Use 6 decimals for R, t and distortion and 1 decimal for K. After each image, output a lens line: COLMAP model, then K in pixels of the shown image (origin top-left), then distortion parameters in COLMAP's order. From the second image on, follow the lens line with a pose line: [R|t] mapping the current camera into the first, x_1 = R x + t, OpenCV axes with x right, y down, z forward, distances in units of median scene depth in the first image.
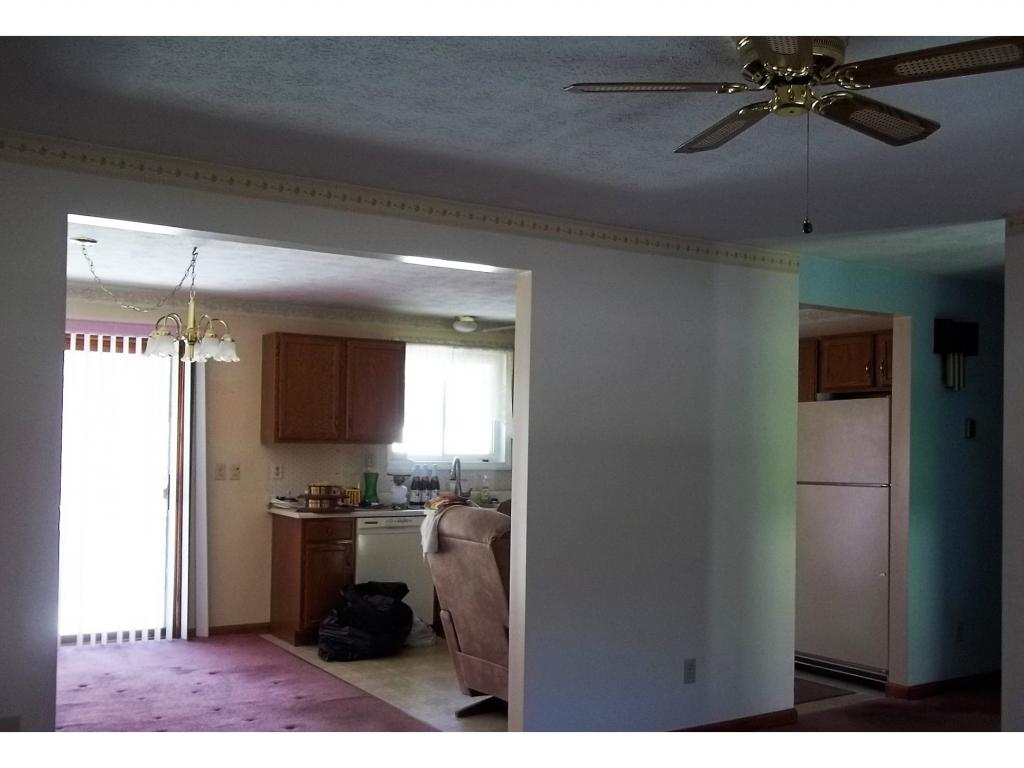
lens RADIAL K [[975.6, 0, 510.6], [0, 975.6, 383.2], [0, 0, 1]] dist [-0.018133, 0.000000]
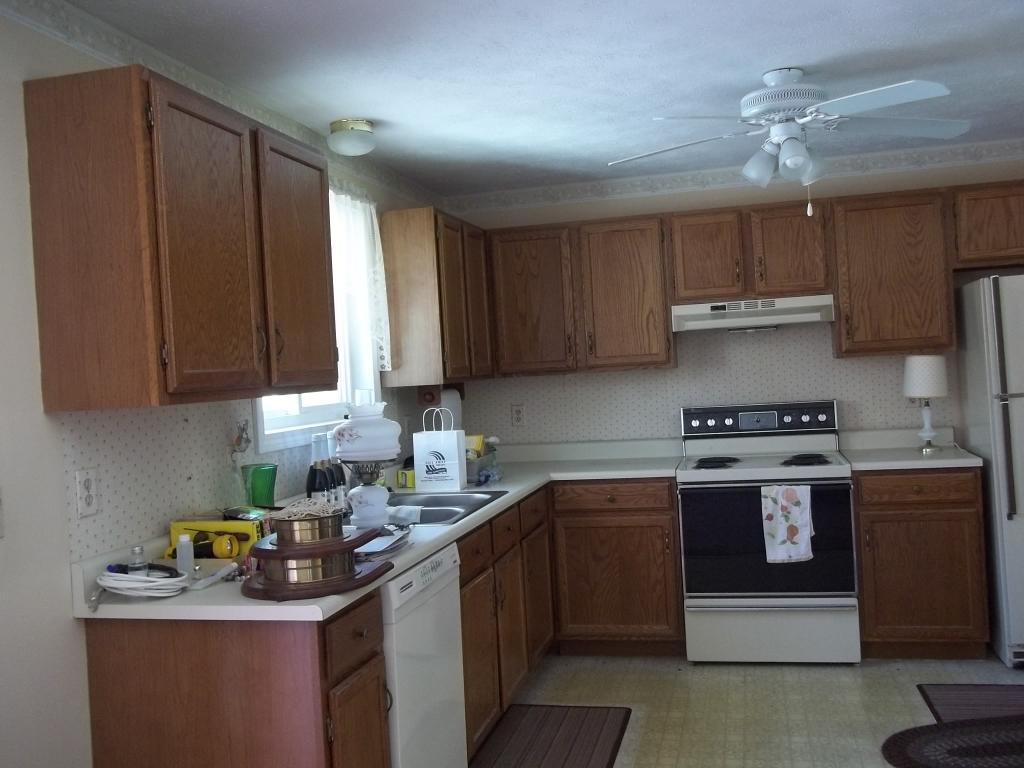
lens RADIAL K [[975.6, 0, 512.1], [0, 975.6, 385.6], [0, 0, 1]] dist [-0.018133, 0.000000]
pose [[0.742995, -0.066212, 0.666014, -0.357093], [0.023053, 0.997036, 0.073403, 0.031908], [-0.668900, -0.039185, 0.742319, 0.657686]]
